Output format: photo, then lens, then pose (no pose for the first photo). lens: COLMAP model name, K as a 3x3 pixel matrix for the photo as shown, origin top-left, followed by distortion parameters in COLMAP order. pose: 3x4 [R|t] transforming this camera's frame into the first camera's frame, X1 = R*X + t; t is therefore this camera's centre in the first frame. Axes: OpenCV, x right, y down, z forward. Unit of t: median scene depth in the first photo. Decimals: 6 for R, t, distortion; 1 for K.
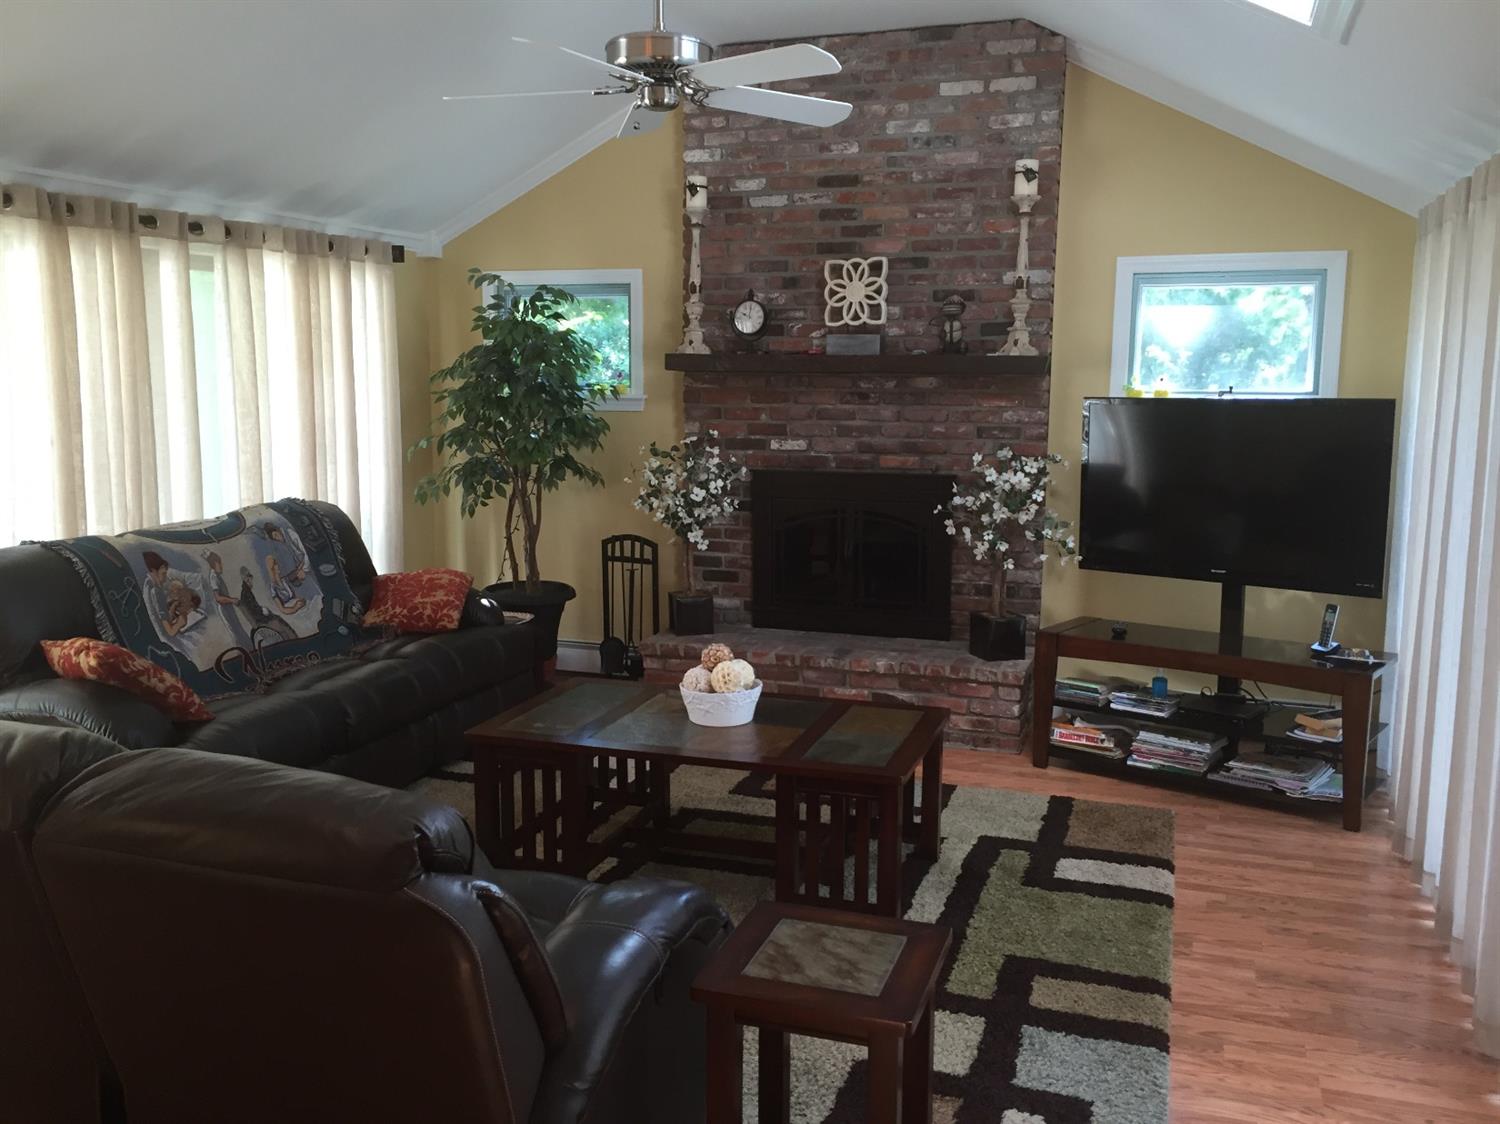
lens RADIAL K [[1285.5, 0, 752.0], [0, 1285.5, 559.8], [0, 0, 1]] dist [0.083626, -0.120700]
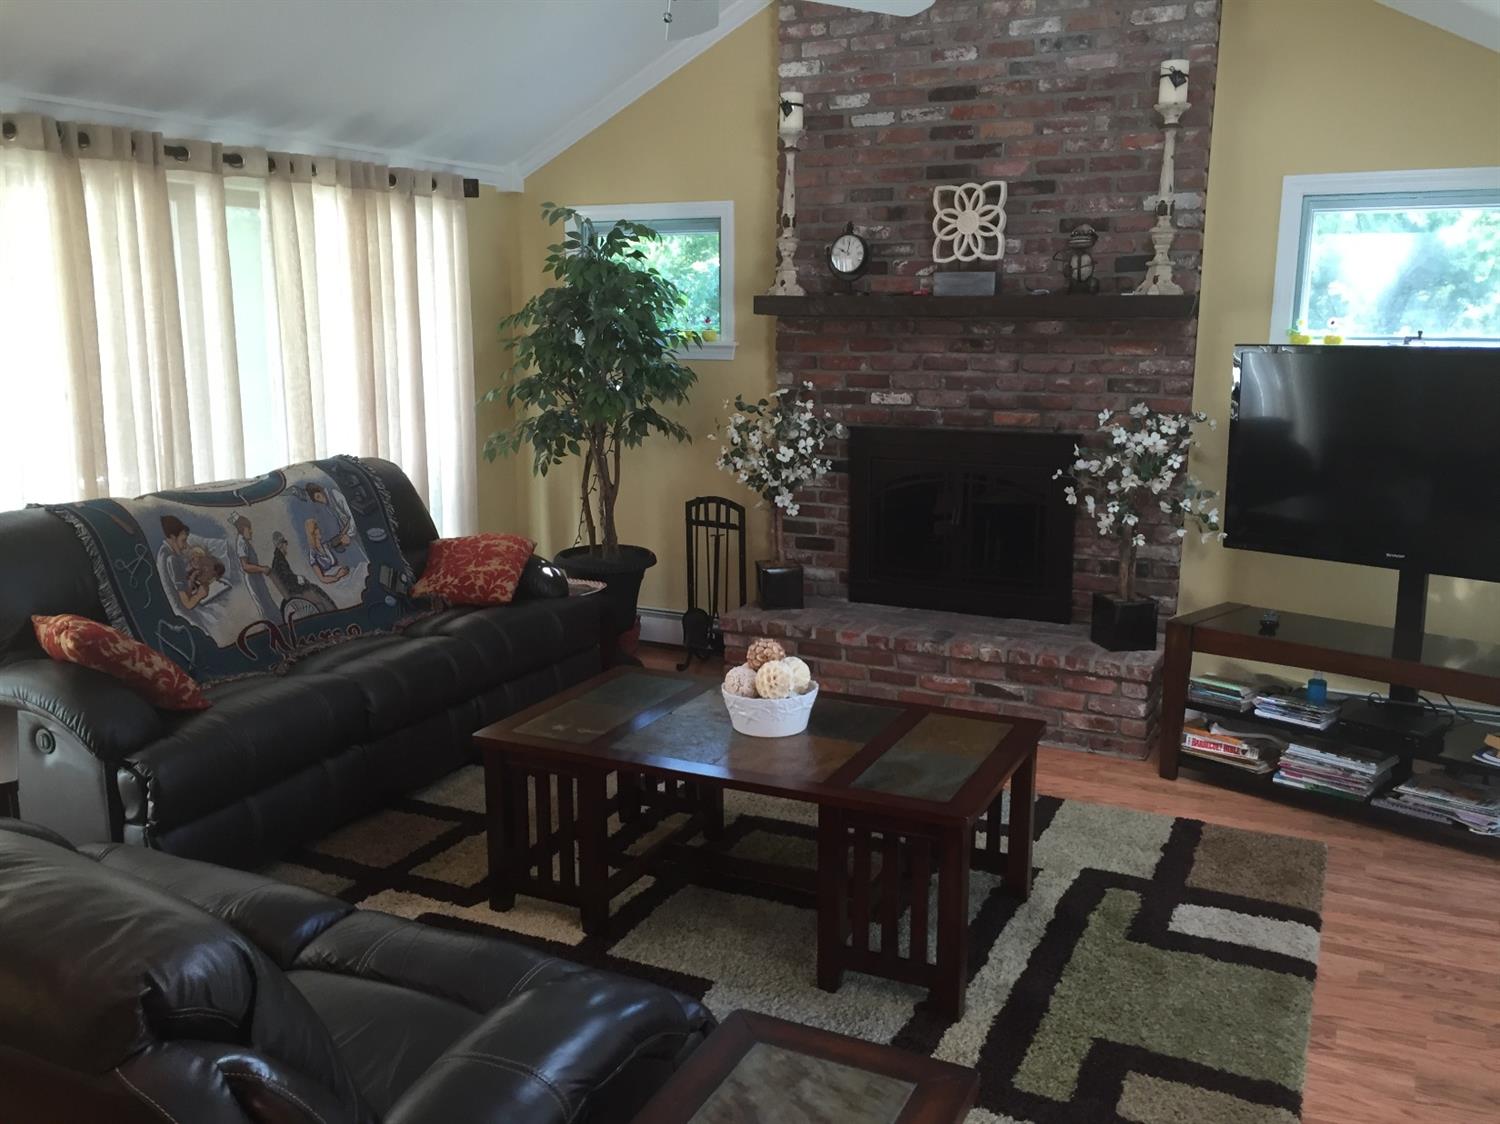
lens RADIAL K [[1288.0, 0, 750.0], [0, 1288.0, 562.0], [0, 0, 1]] dist [0.088551, -0.128041]
pose [[0.992436, 0.019812, -0.121156, 0.044817], [-0.014357, 0.998850, 0.045735, -0.017037], [0.121922, -0.043650, 0.991579, 0.105443]]
